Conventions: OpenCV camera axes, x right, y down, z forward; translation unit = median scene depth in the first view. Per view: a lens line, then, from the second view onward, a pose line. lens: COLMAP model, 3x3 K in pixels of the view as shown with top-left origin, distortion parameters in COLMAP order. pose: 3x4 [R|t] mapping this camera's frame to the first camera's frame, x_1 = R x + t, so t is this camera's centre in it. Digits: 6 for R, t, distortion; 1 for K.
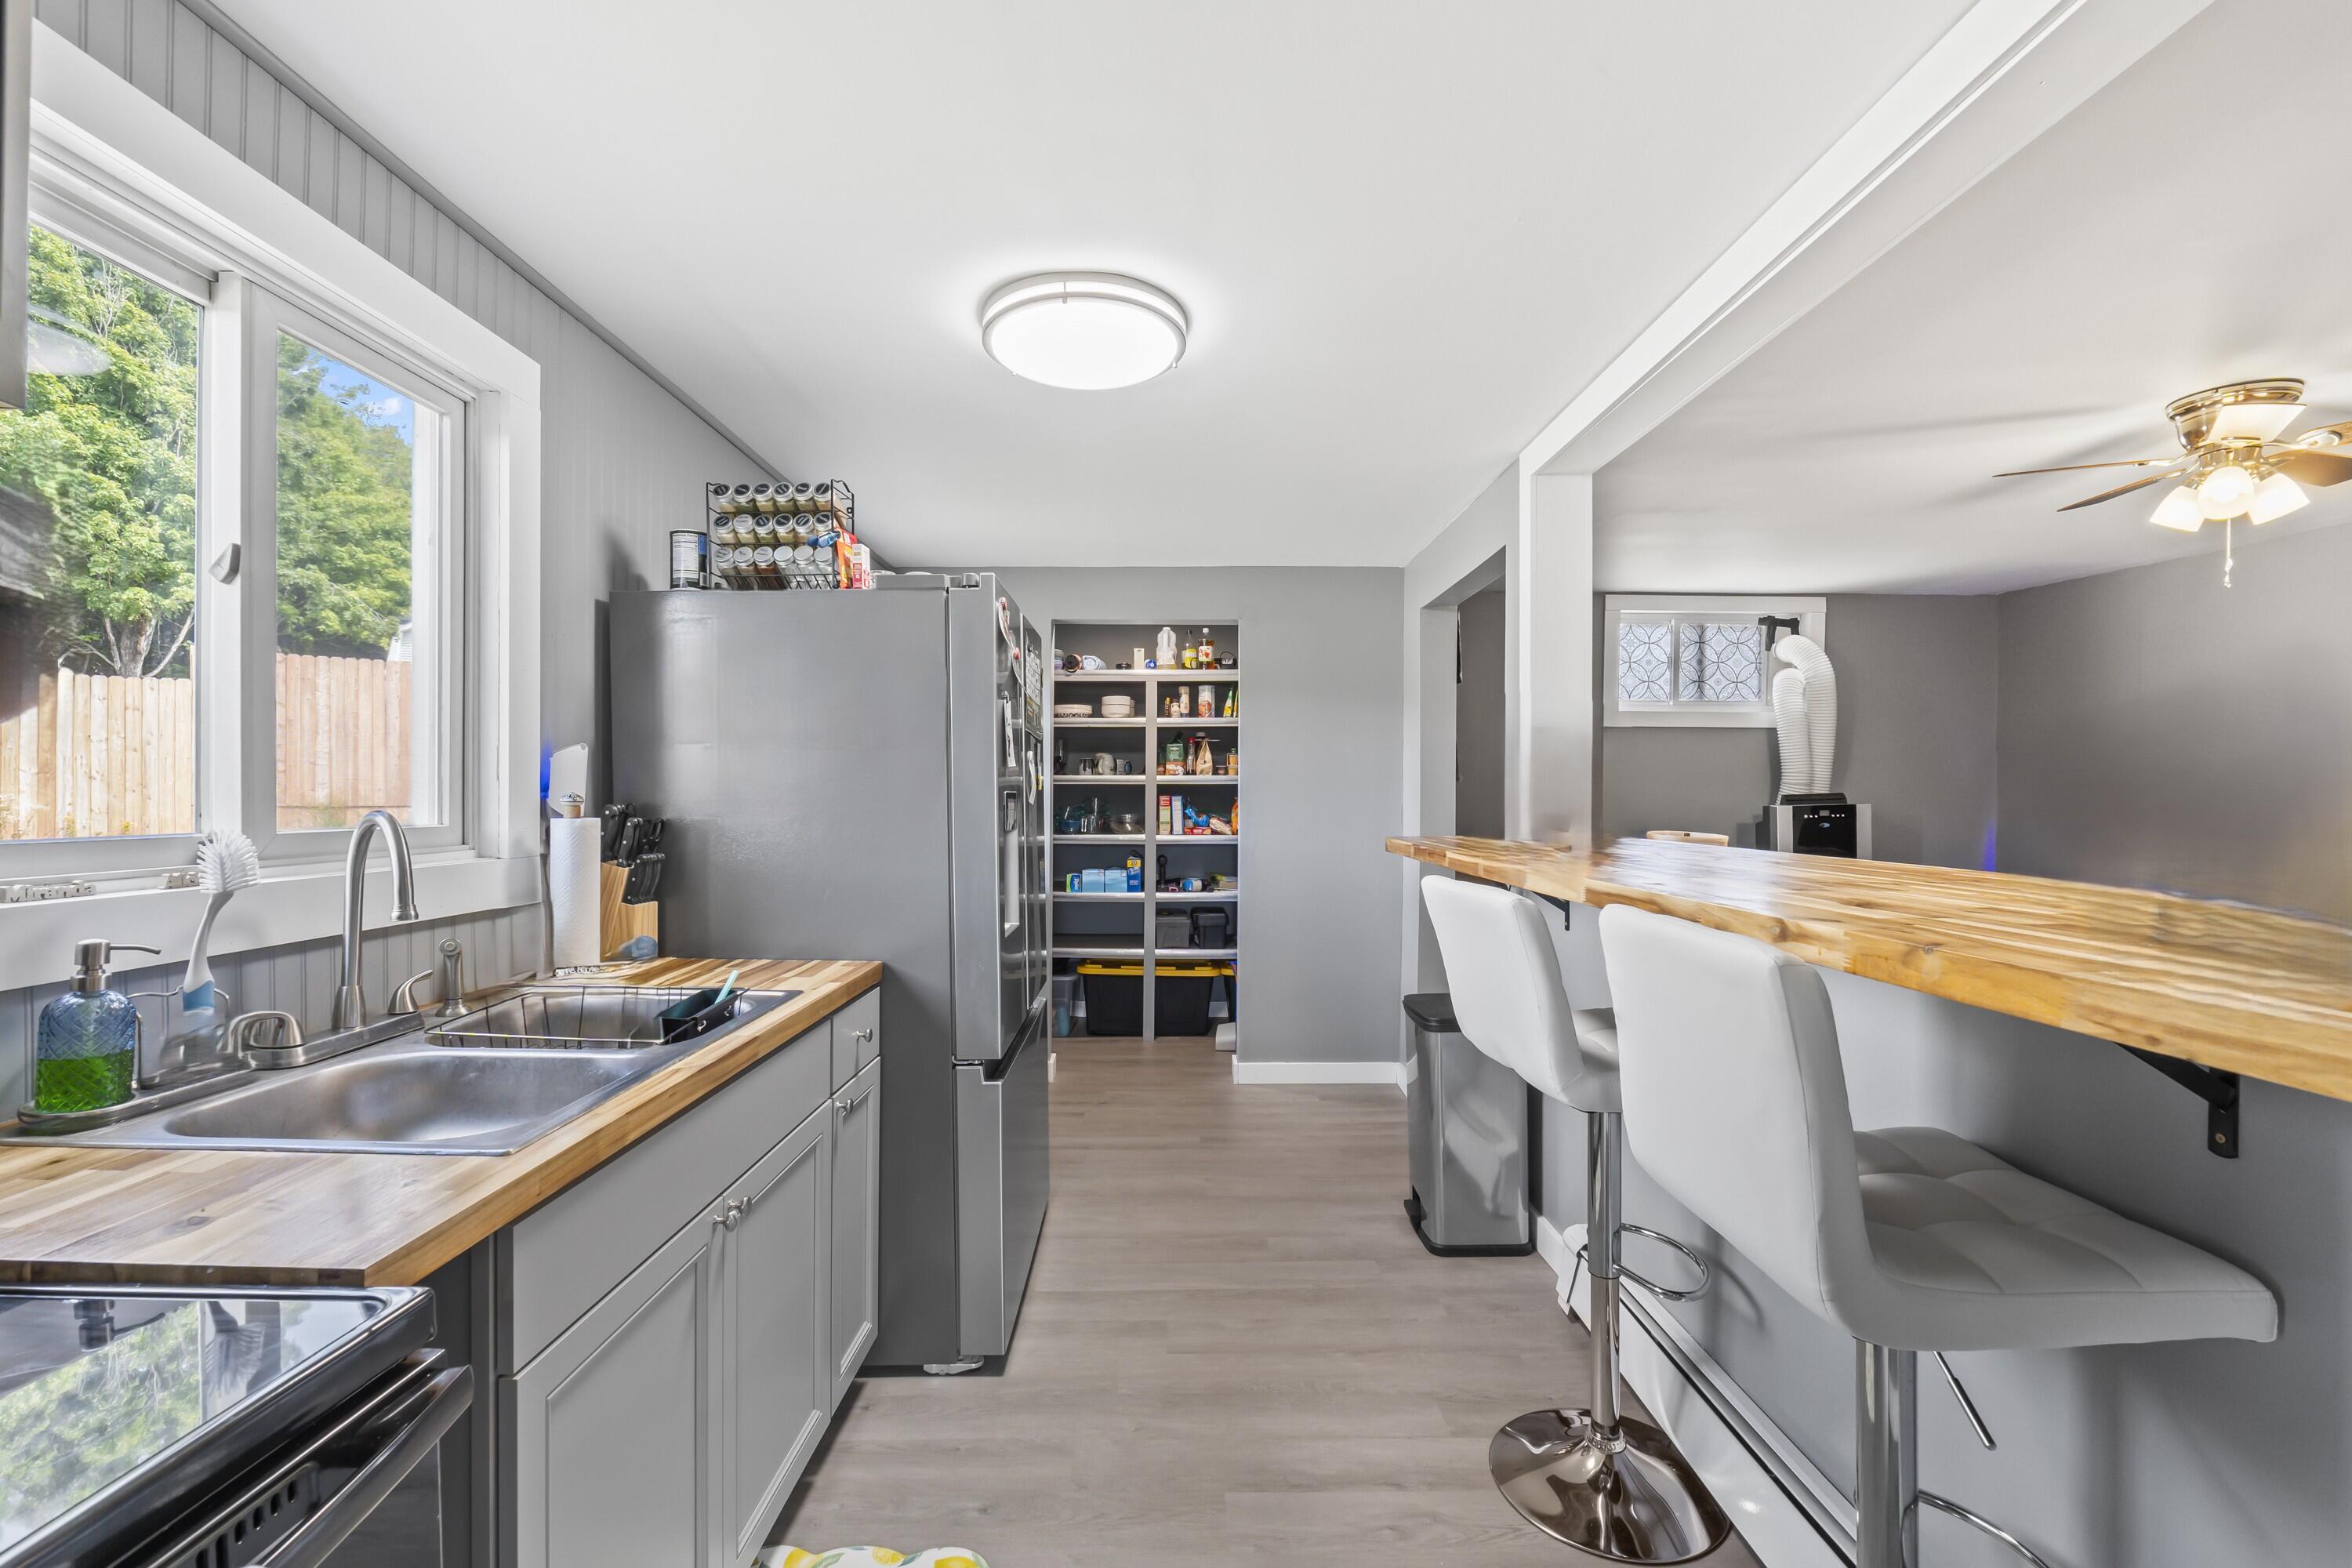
lens RADIAL K [[986.6, 0, 1164.1], [0, 986.6, 768.4], [0, 0, 1]] dist [-0.005318, -0.000393]
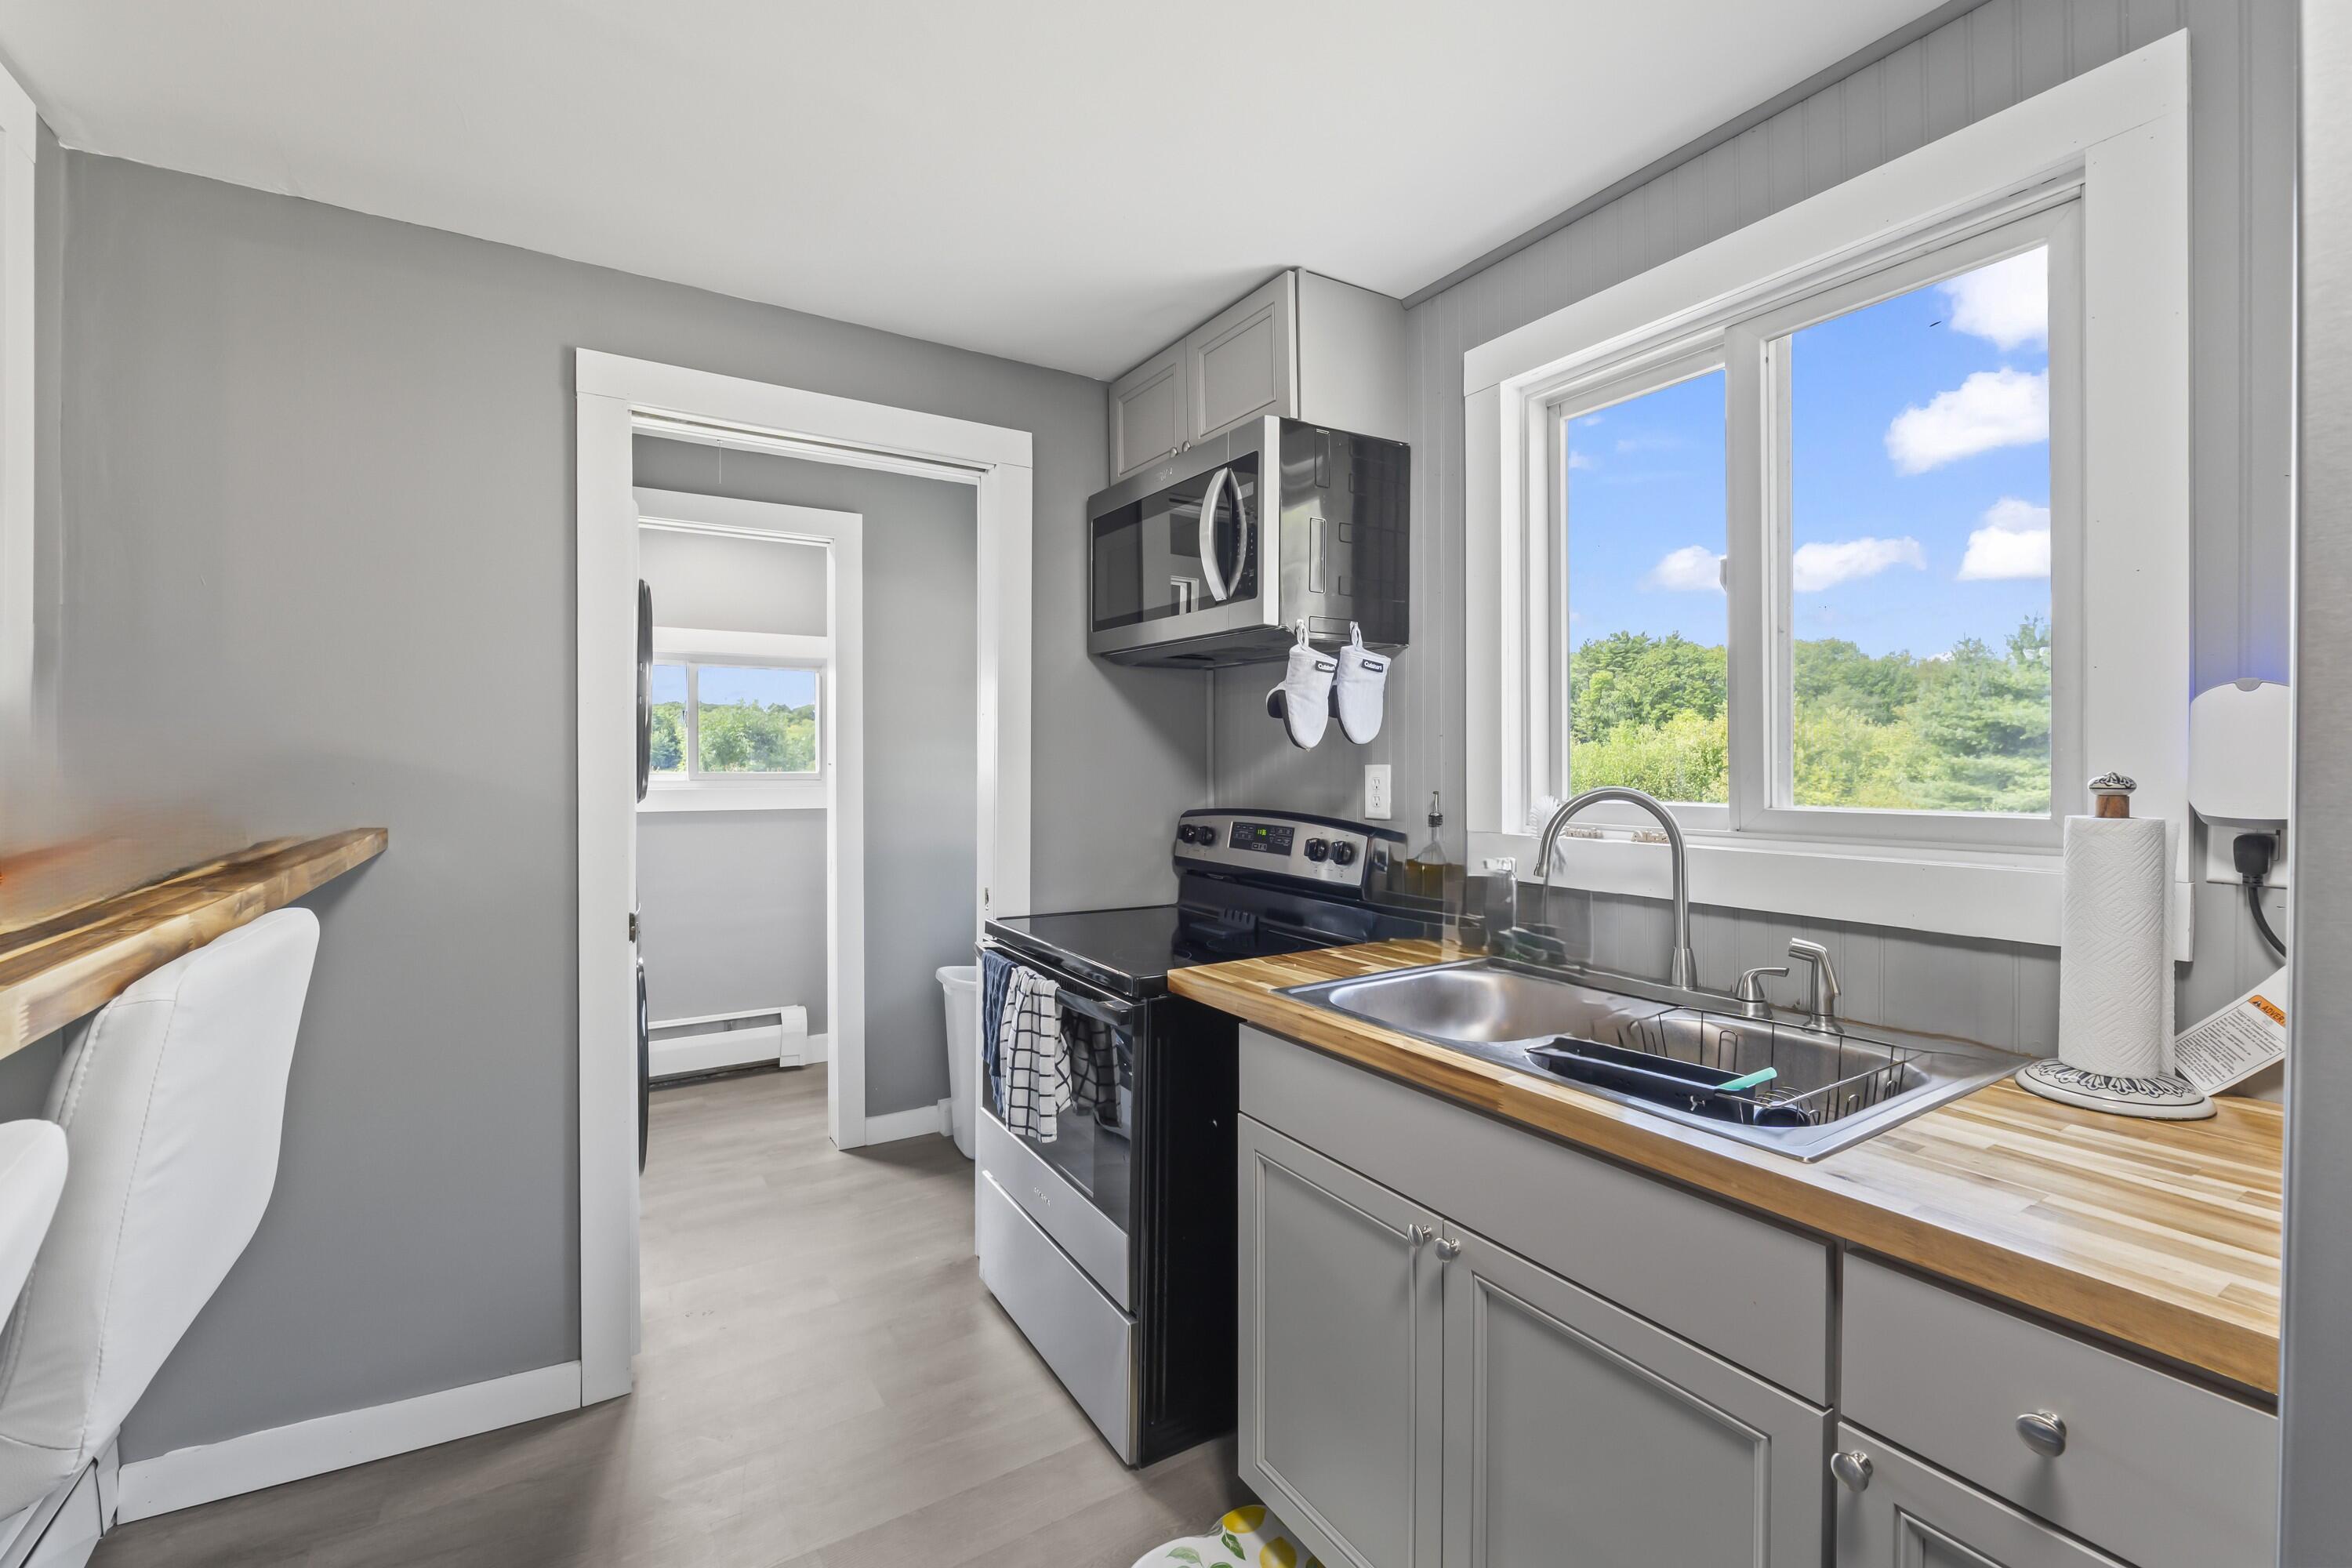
lens RADIAL K [[986.6, 0, 1164.1], [0, 986.6, 768.4], [0, 0, 1]] dist [-0.005318, -0.000393]
pose [[-0.847129, 0.001260, -0.531385, 0.062724], [0.011778, 0.999796, -0.016406, 0.008547], [0.531256, -0.020156, -0.846971, 0.426096]]
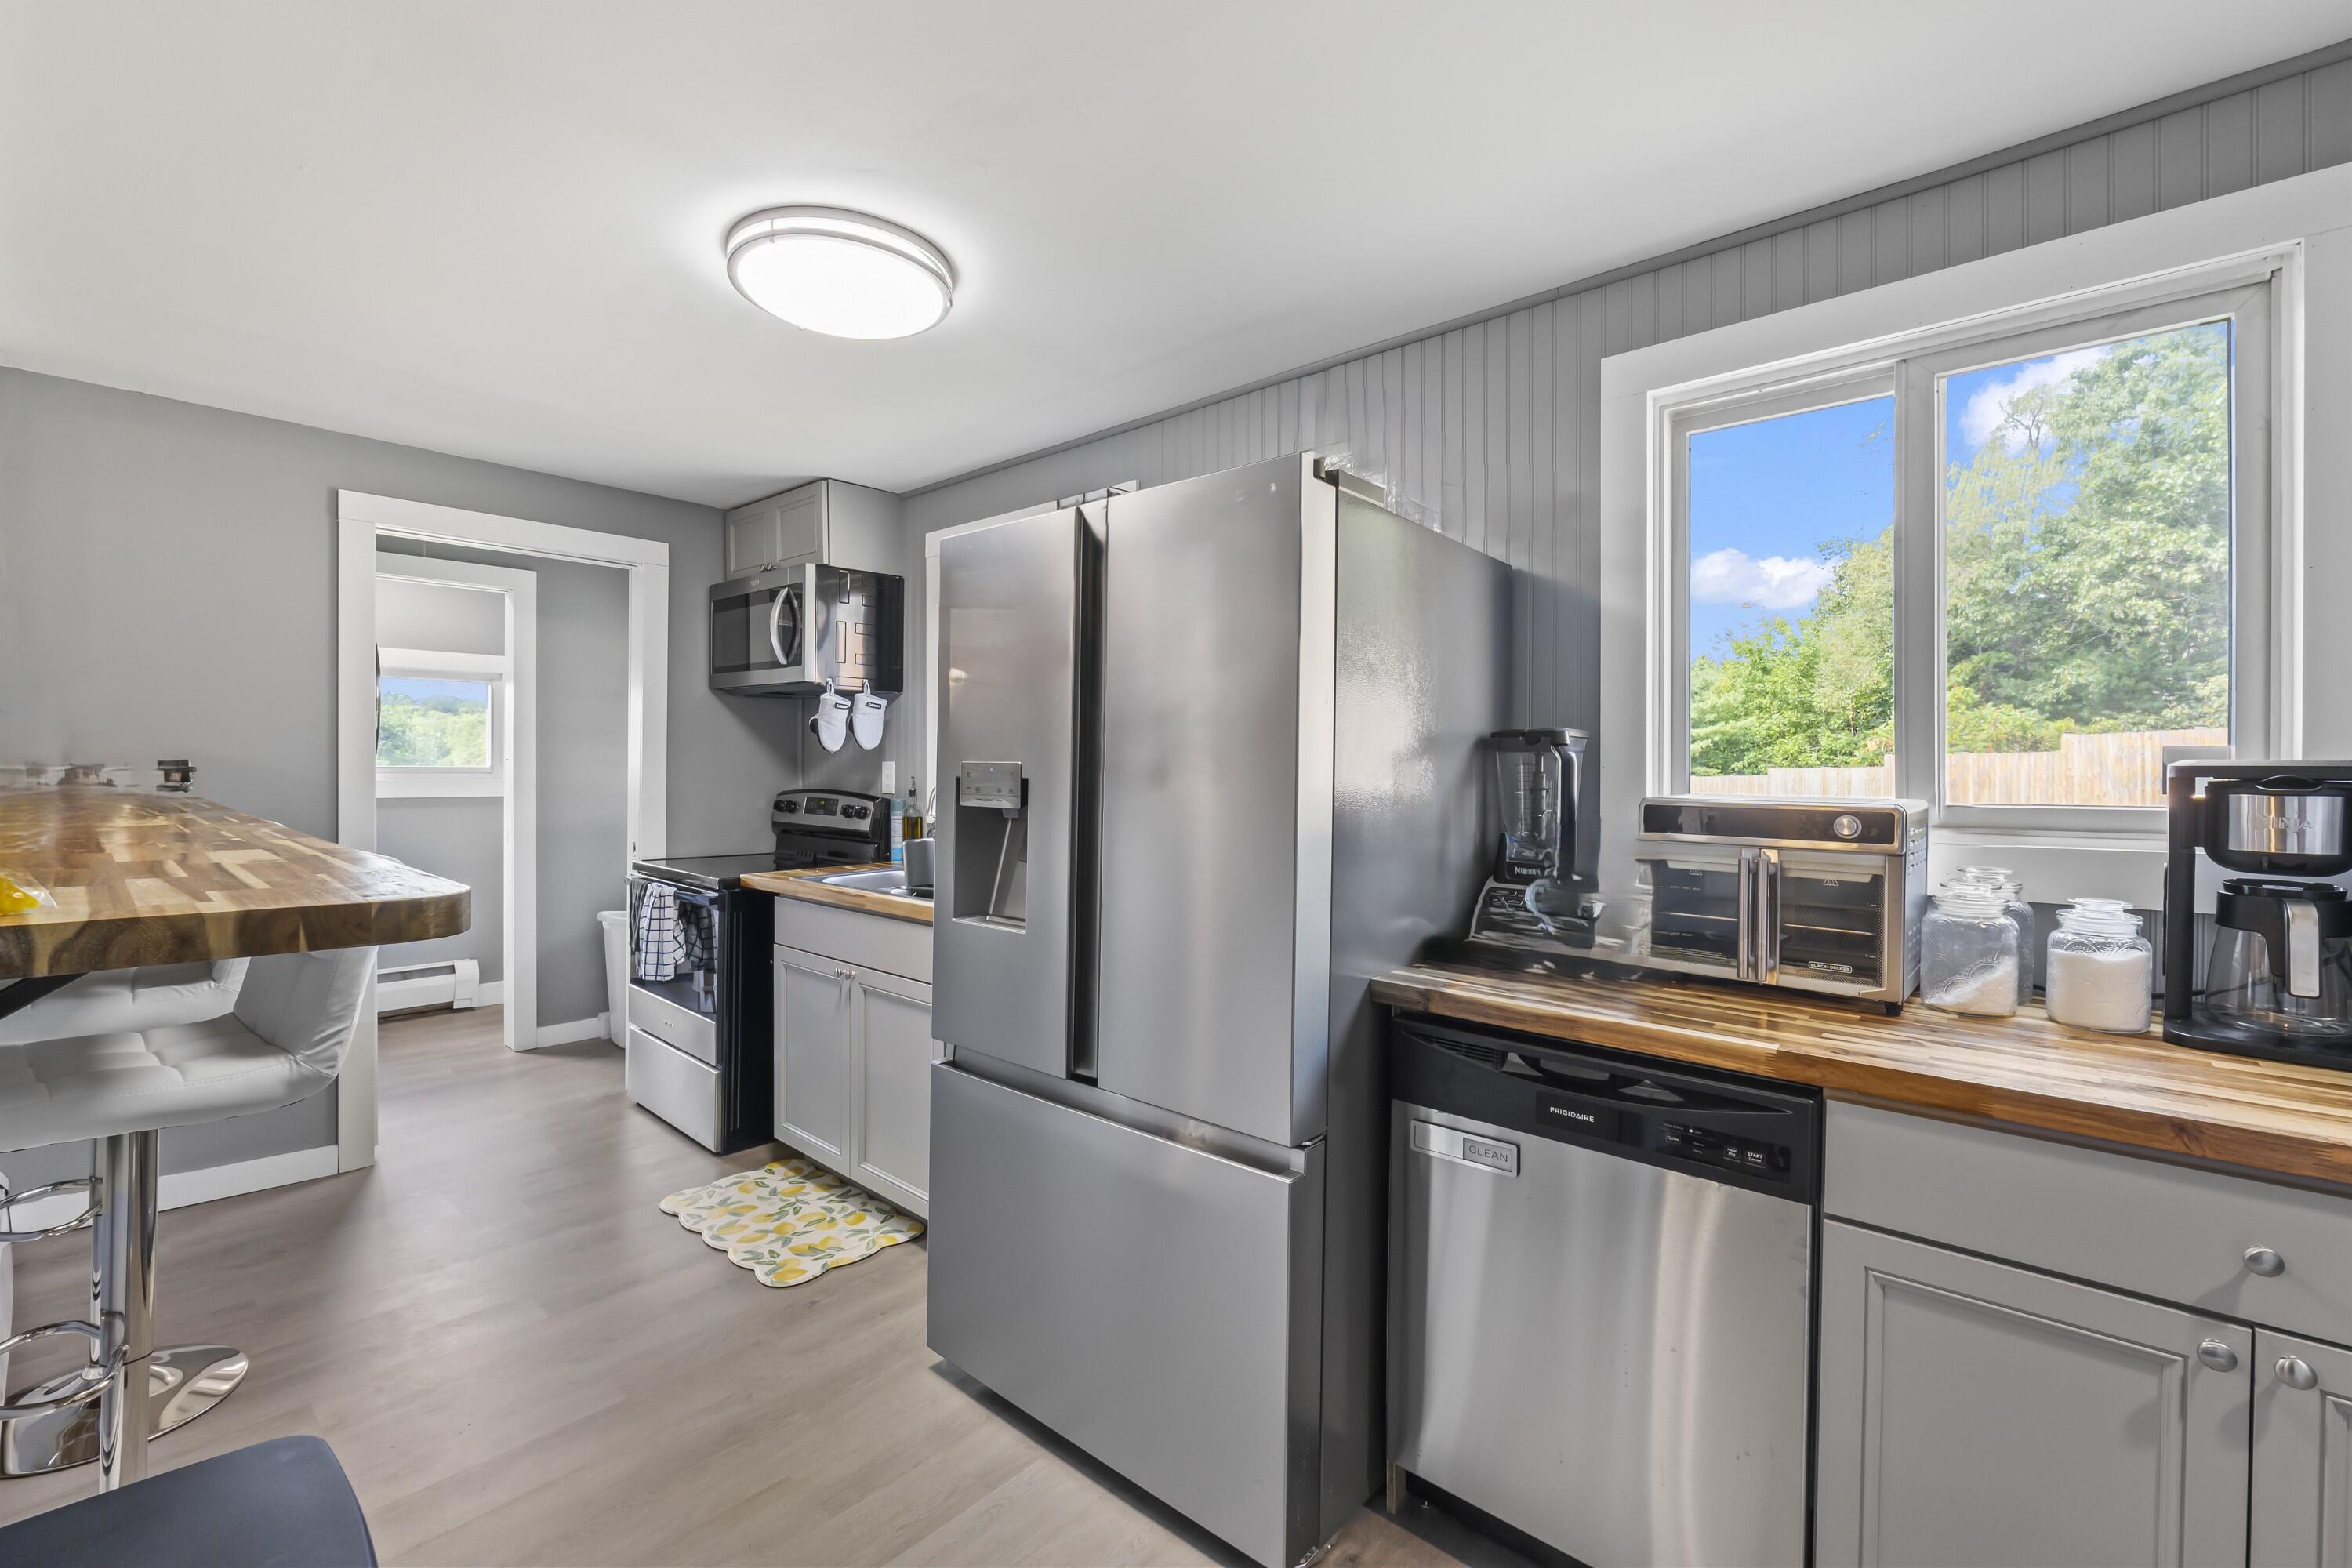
lens RADIAL K [[986.6, 0, 1164.1], [0, 986.6, 768.4], [0, 0, 1]] dist [-0.005318, -0.000393]
pose [[-0.658640, -0.003134, -0.752452, 0.167248], [0.012582, 0.999806, -0.015177, 0.019426], [0.752353, -0.019463, -0.658472, 0.736938]]
